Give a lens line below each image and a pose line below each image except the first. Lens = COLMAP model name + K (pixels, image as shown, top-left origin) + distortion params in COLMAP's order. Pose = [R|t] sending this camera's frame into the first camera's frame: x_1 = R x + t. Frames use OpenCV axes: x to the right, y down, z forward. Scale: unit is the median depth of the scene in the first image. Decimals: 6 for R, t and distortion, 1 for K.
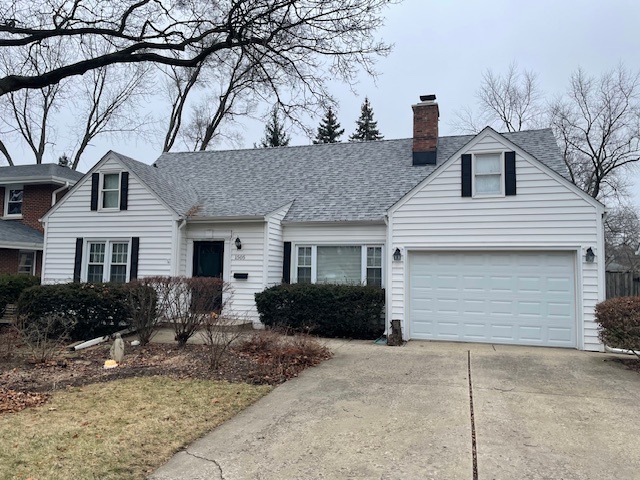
lens RADIAL K [[485.9, 0, 317.4], [0, 485.9, 241.6], [0, 0, 1]] dist [0.028514, -0.053358]
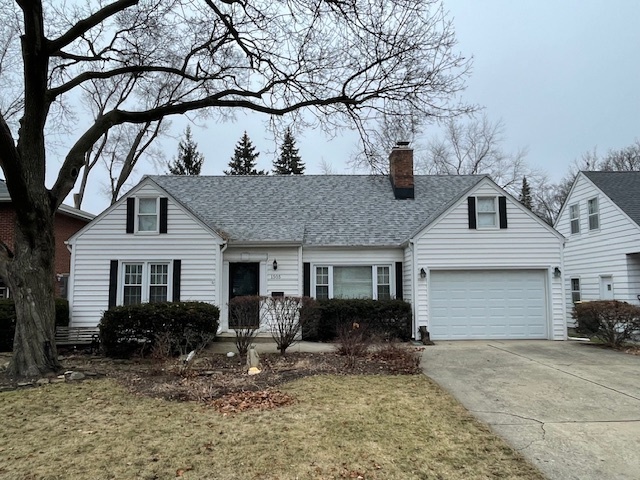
lens RADIAL K [[485.9, 0, 326.0], [0, 485.9, 236.0], [0, 0, 1]] dist [0.028514, -0.053358]
pose [[0.954719, 0.012064, 0.297265, -0.378120], [0.001494, 0.998970, -0.045340, -0.011283], [-0.297505, 0.043731, 0.953718, -0.111177]]
